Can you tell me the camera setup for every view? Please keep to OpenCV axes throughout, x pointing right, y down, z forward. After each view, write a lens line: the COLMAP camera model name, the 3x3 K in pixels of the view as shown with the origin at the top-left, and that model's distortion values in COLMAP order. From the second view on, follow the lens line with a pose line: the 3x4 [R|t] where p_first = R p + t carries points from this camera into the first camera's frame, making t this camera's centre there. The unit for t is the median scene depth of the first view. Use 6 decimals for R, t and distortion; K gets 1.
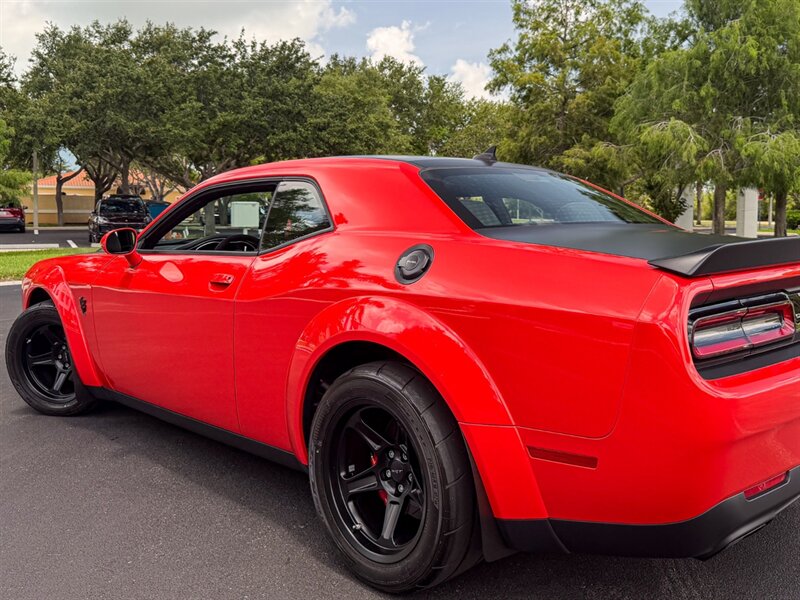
lens RADIAL K [[718.2, 0, 451.5], [0, 718.2, 244.8], [0, 0, 1]] dist [0.080995, -0.147143]
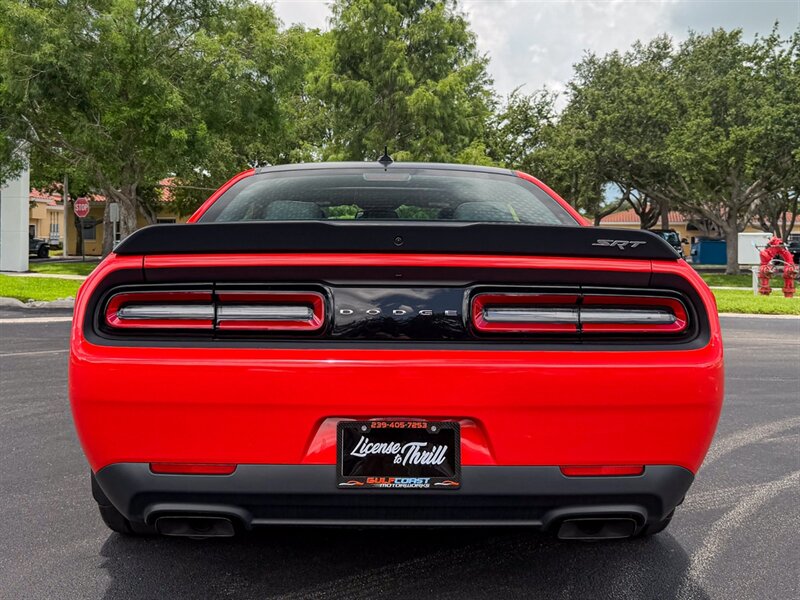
lens RADIAL K [[855.4, 0, 379.0], [0, 855.4, 244.8], [0, 0, 1]] dist [0.157723, -0.347990]
pose [[0.699477, -0.006016, -0.714630, 0.103365], [-0.032419, 0.998668, -0.040139, 0.004695], [0.713920, 0.051244, 0.698350, 0.024076]]
